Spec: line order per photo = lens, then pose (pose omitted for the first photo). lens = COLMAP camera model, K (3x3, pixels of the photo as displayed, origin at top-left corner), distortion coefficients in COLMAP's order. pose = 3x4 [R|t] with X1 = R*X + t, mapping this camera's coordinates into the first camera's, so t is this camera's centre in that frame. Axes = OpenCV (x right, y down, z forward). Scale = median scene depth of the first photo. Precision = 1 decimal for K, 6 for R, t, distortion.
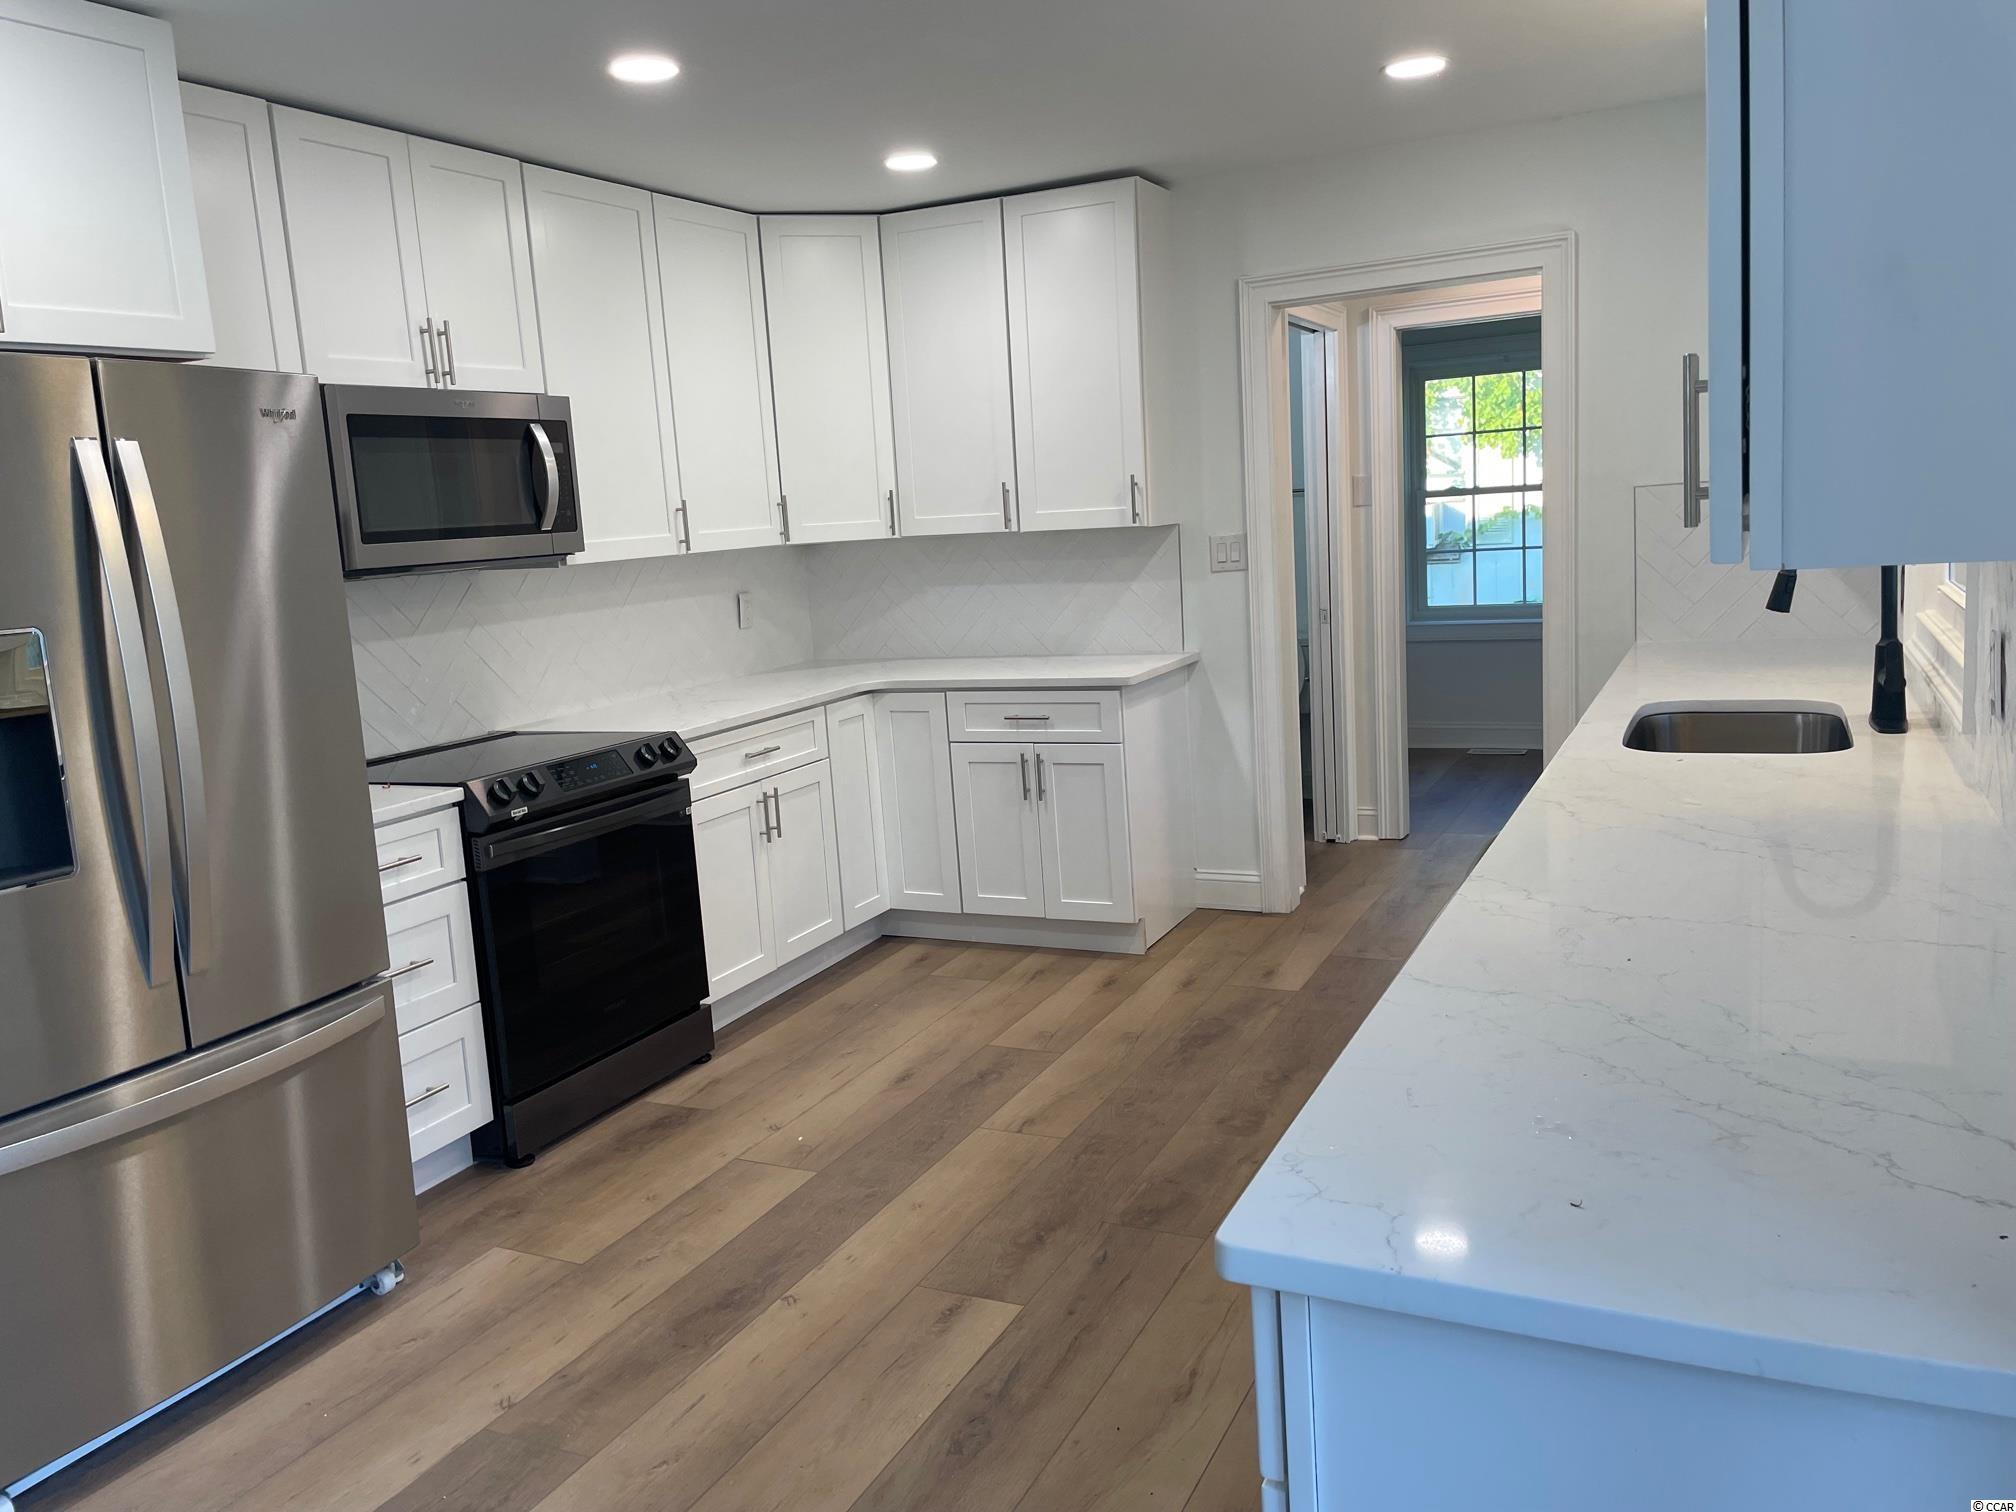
lens RADIAL K [[1529.1, 0, 996.1], [0, 1529.1, 737.5], [0, 0, 1]] dist [0.088649, -0.120990]
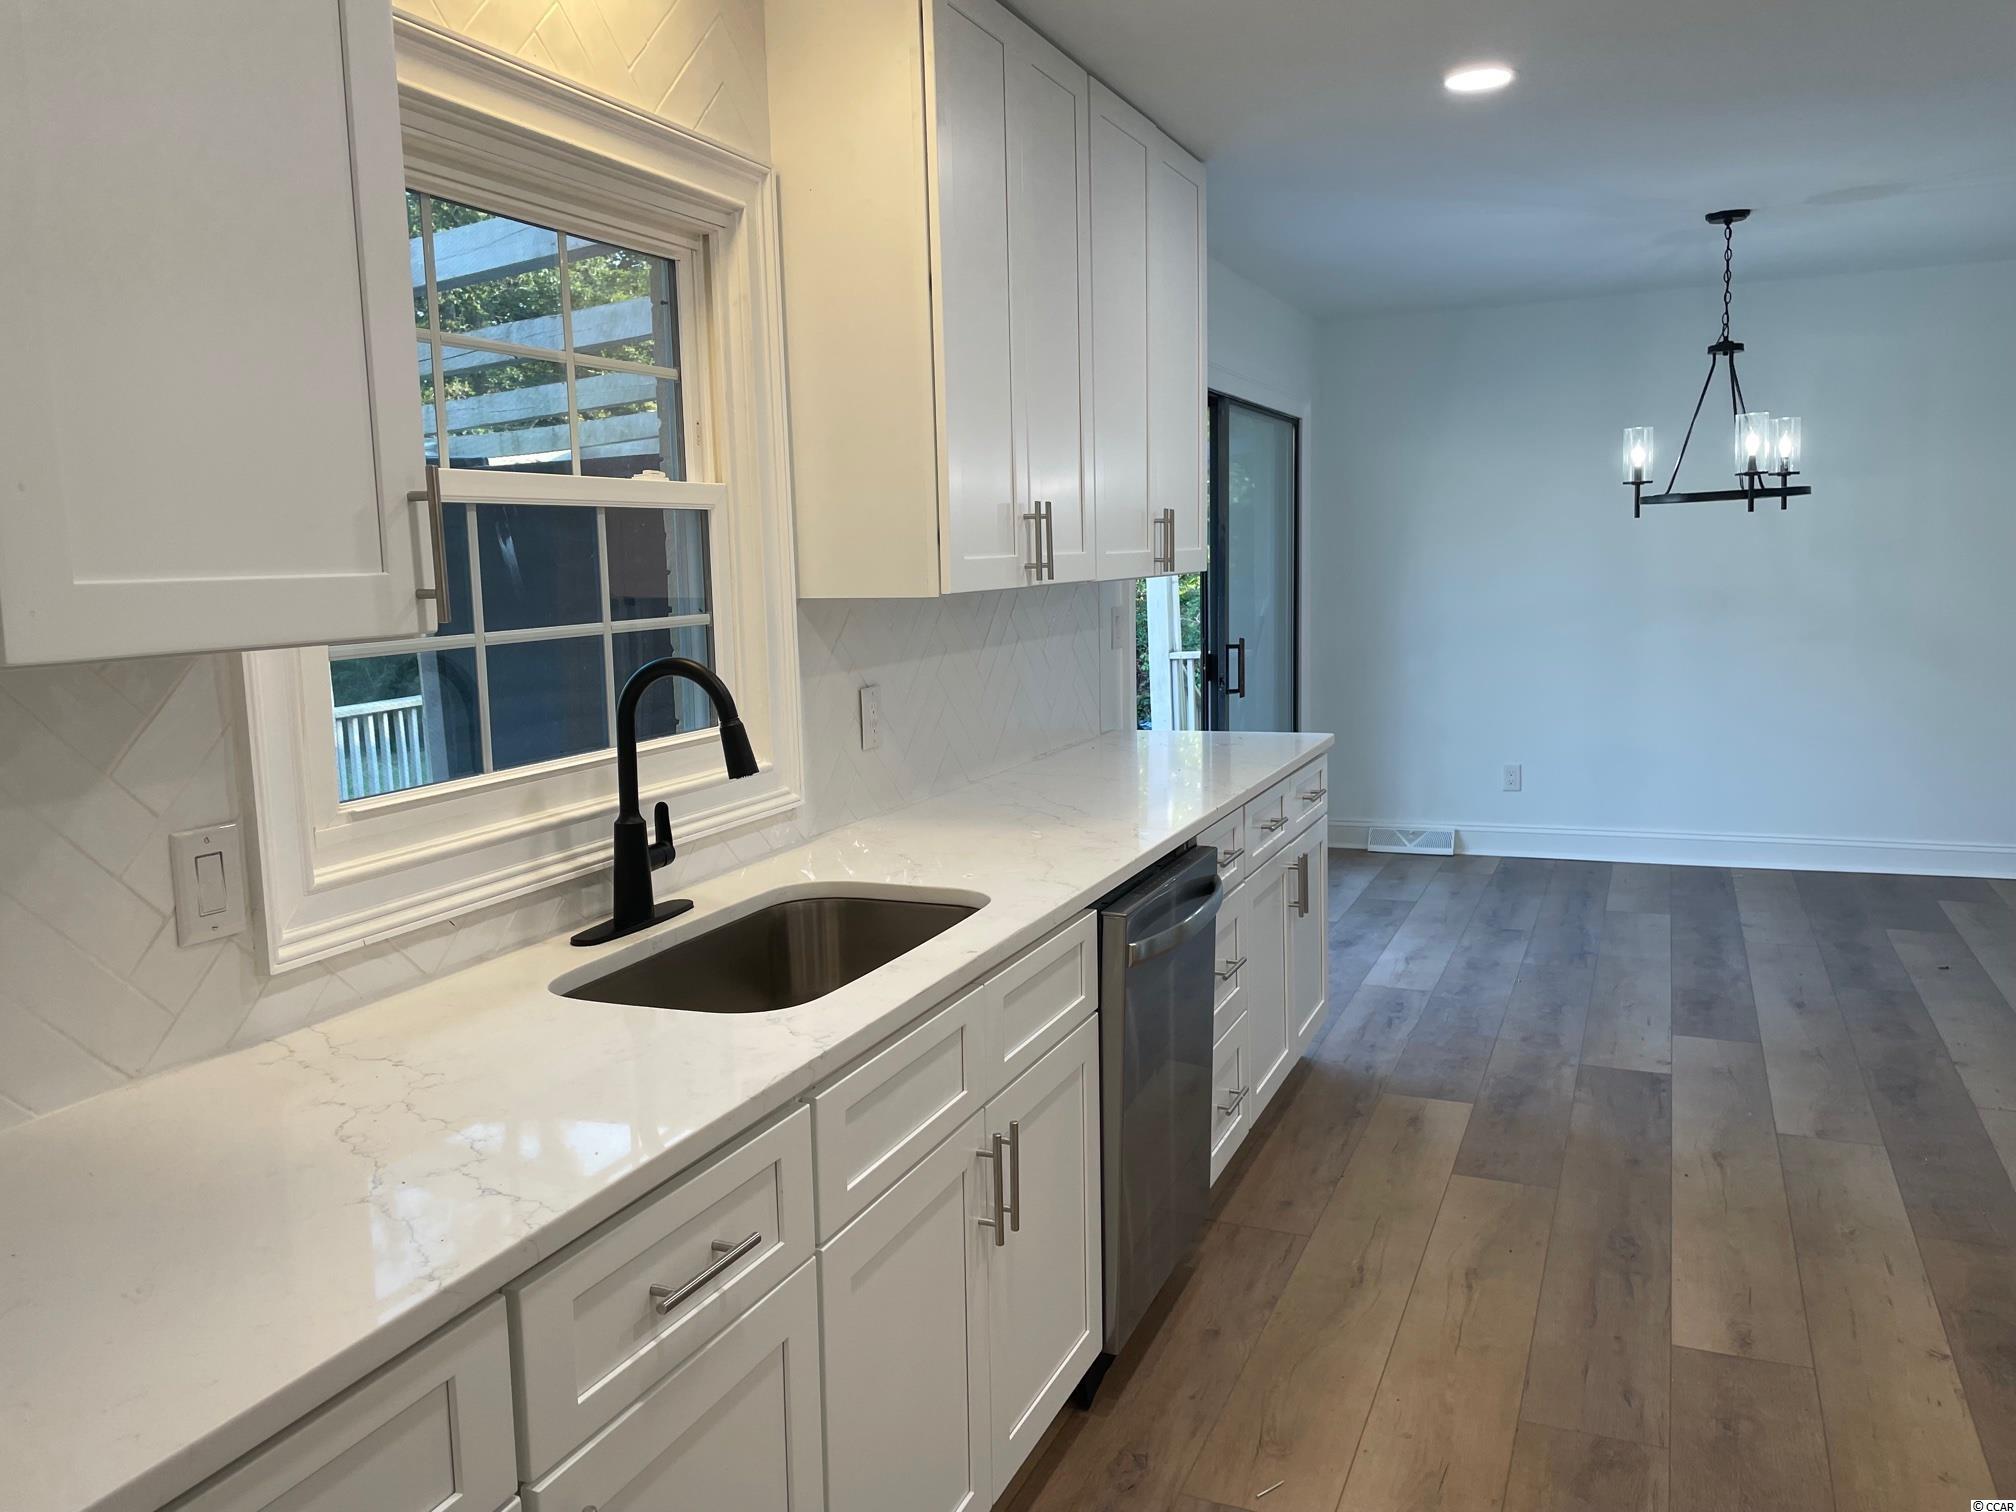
lens RADIAL K [[1529.1, 0, 1007.6], [0, 1529.1, 740.4], [0, 0, 1]] dist [0.088649, -0.120990]
pose [[-0.993819, 0.101213, -0.045608, 0.290097], [0.085158, 0.958606, 0.271703, -0.197413], [0.071220, 0.266139, -0.961300, 1.190457]]
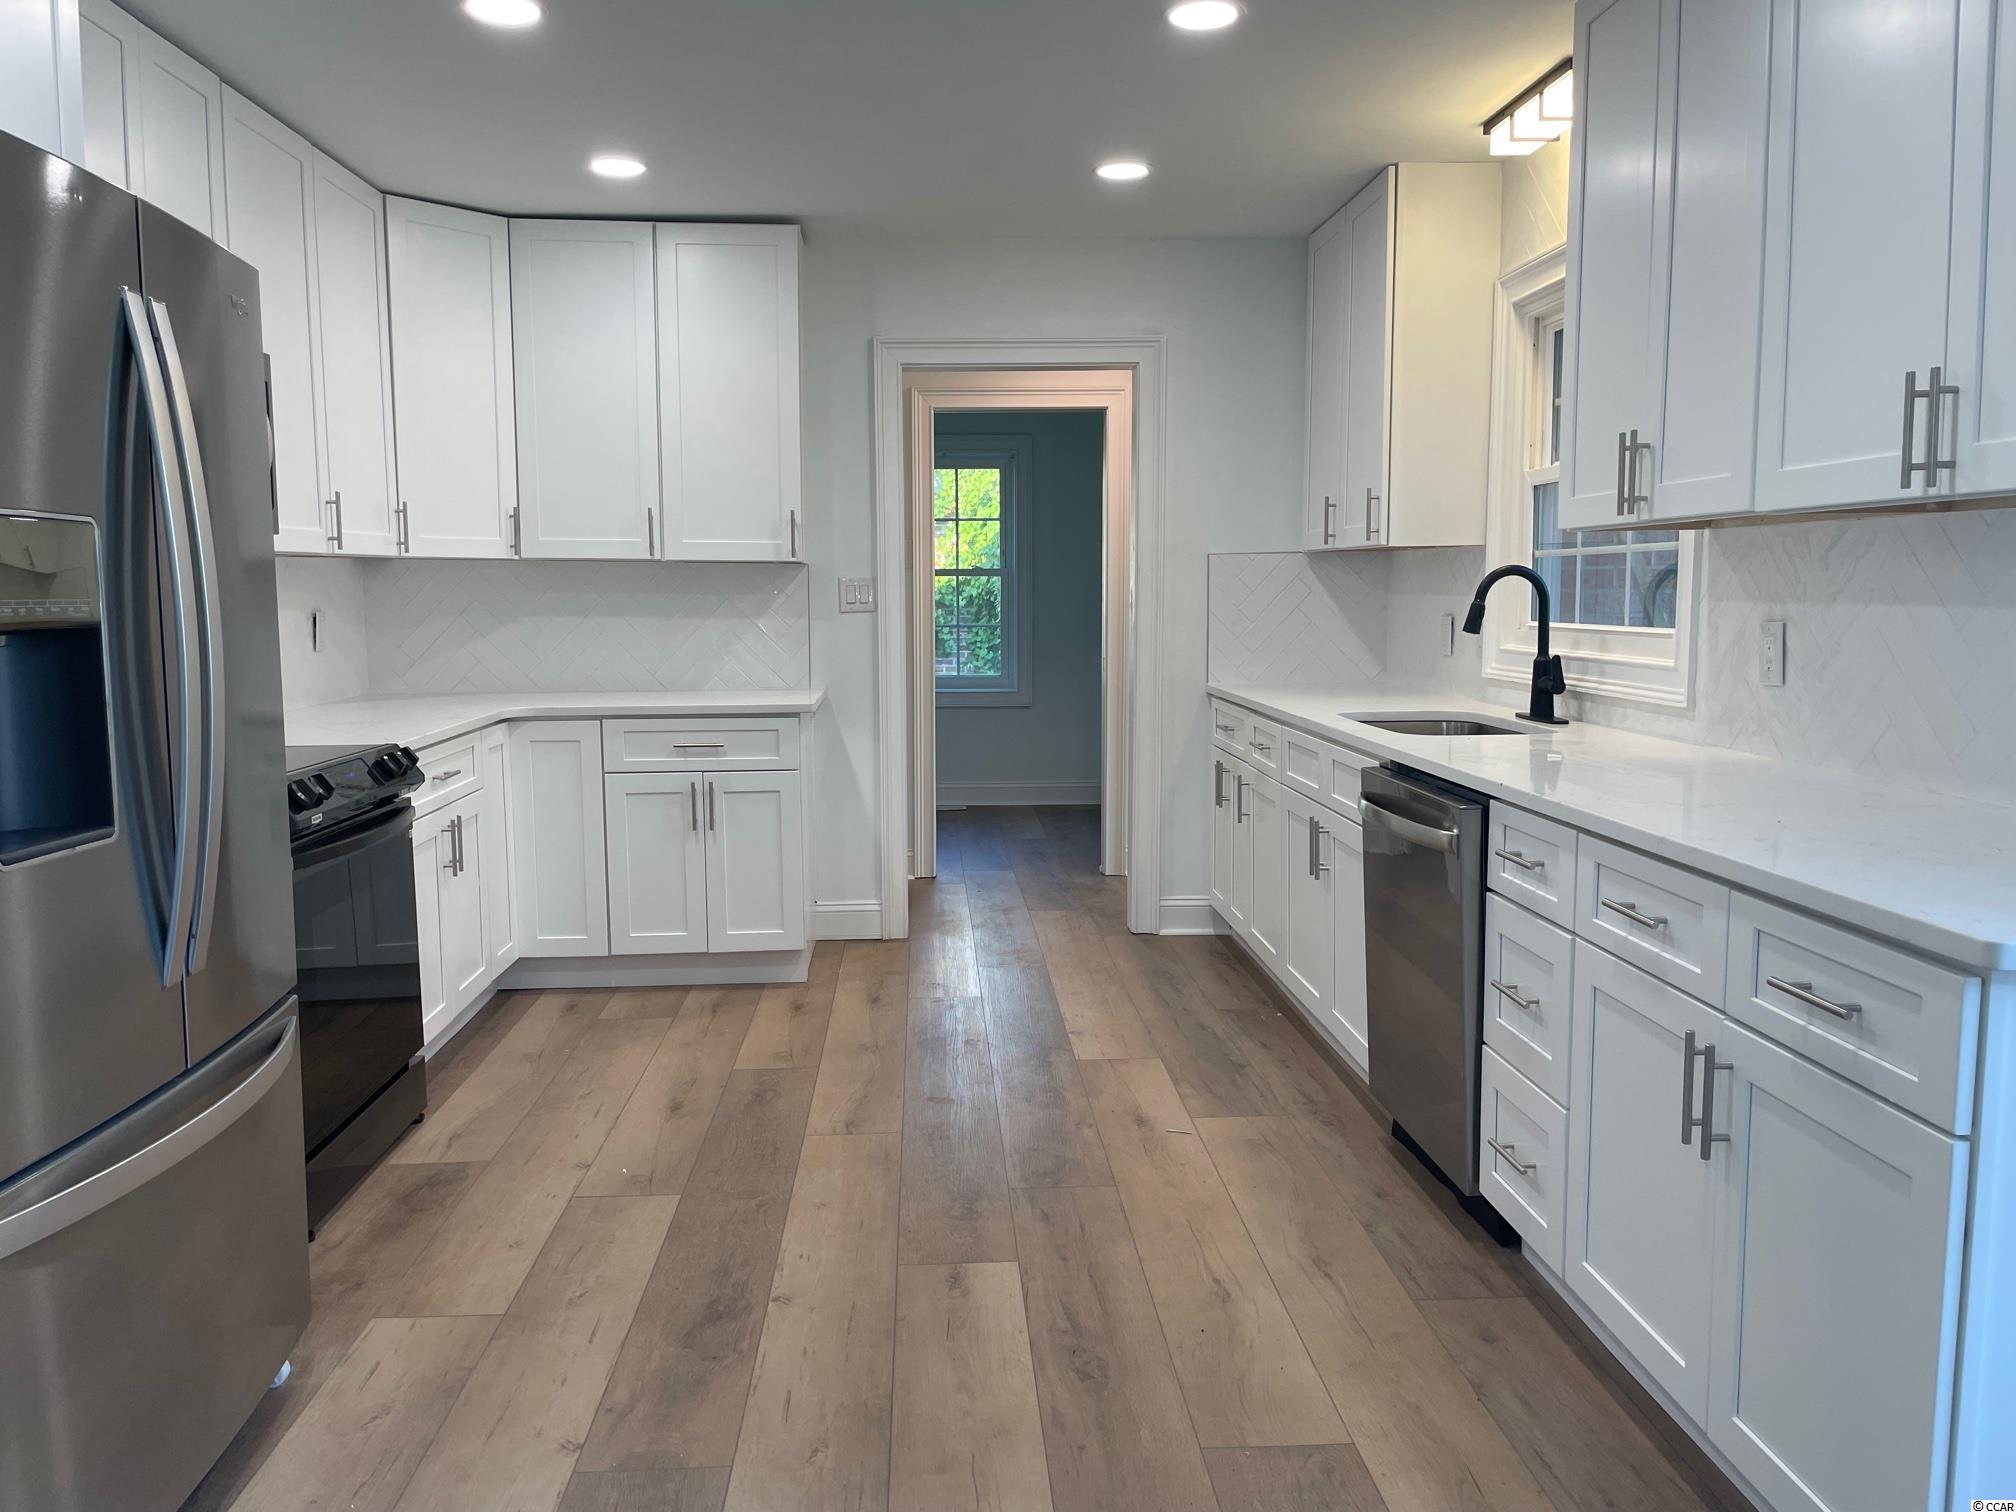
lens RADIAL K [[1529.1, 0, 986.5], [0, 1529.1, 751.0], [0, 0, 1]] dist [0.088649, -0.120990]
pose [[0.874344, 0.006874, 0.485258, -0.330401], [0.023076, 0.998180, -0.055719, 0.055469], [-0.484758, 0.059915, 0.872594, 0.059085]]
